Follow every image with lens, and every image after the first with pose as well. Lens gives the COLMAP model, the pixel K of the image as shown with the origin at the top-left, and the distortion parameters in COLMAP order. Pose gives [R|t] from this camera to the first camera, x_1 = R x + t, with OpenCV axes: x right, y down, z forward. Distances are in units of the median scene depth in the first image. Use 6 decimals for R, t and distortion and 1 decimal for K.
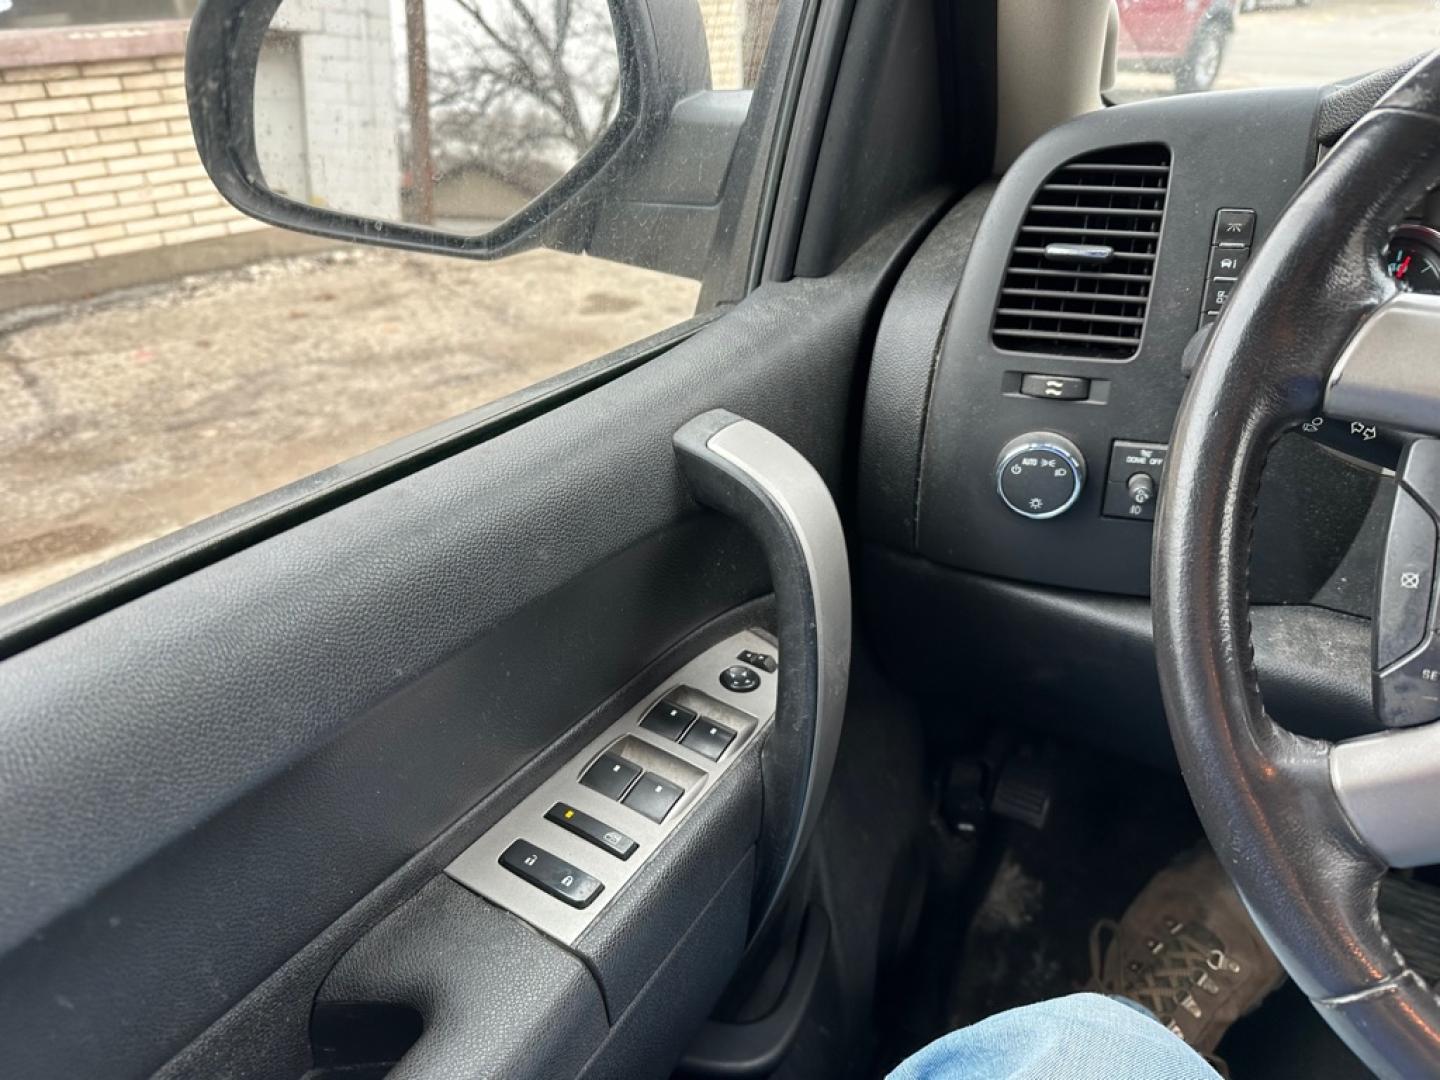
lens RADIAL K [[1020.1, 0, 720.0], [0, 1020.1, 540.0], [0, 0, 1]] dist [0.003524, -0.003933]
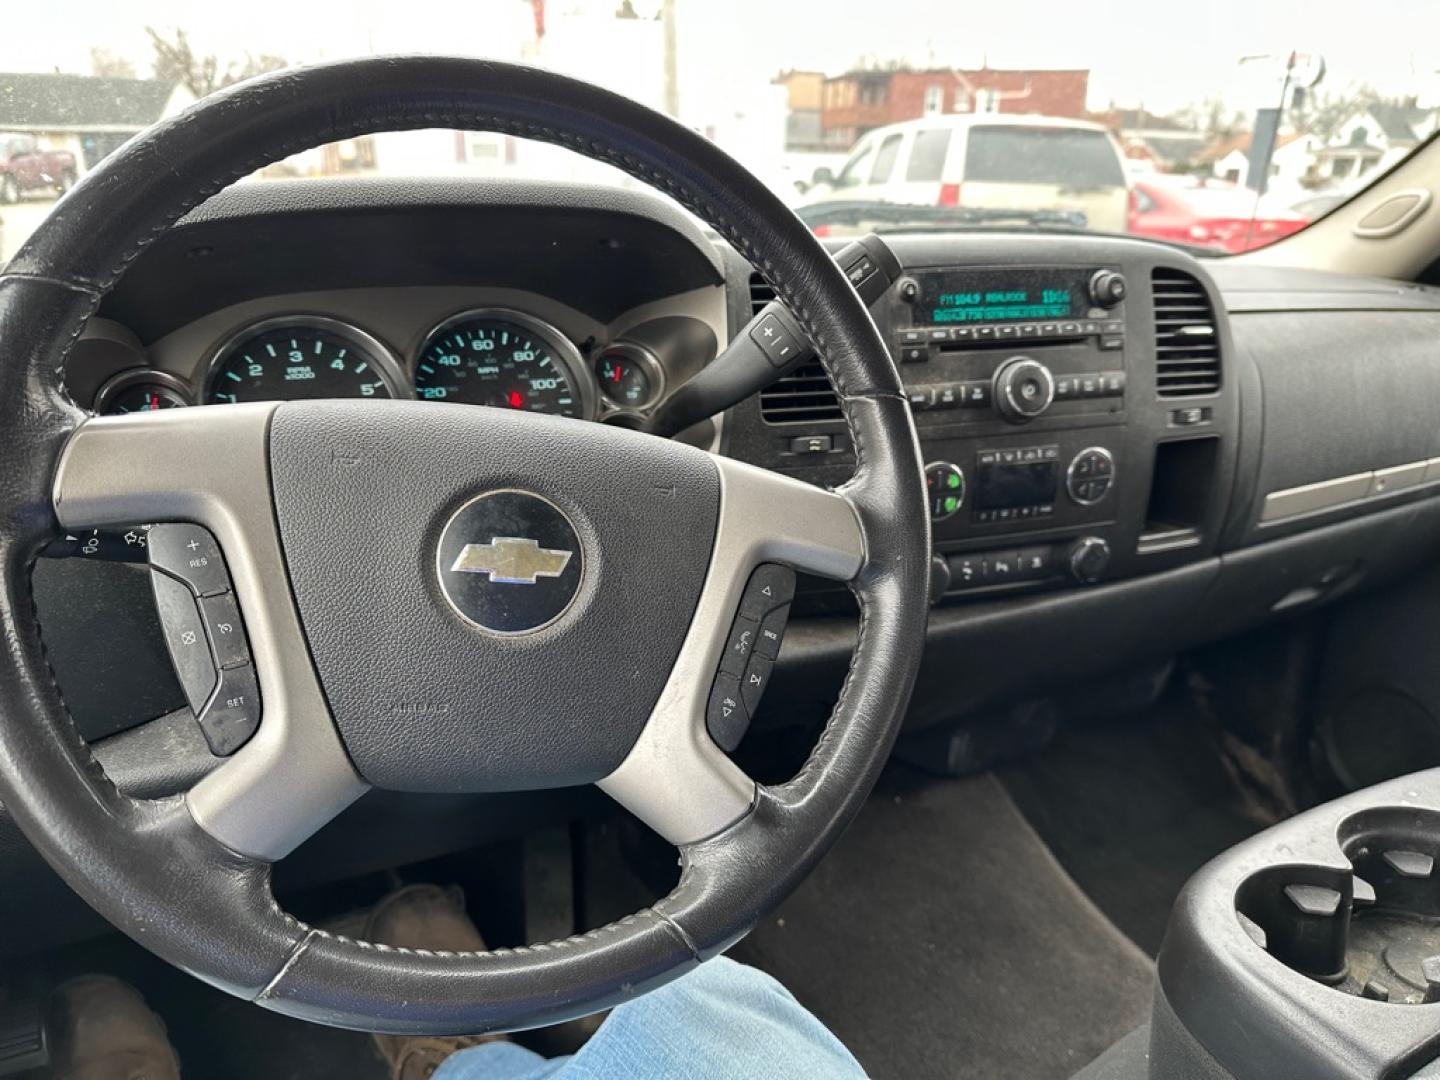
lens RADIAL K [[1005.7, 0, 720.0], [0, 1005.7, 540.0], [0, 0, 1]] dist [0.089038, -0.133252]
pose [[0.523909, -0.251318, 0.813854, 0.049128], [0.375788, 0.925664, 0.043936, 0.114508], [-0.764397, 0.282818, 0.579406, -0.215072]]
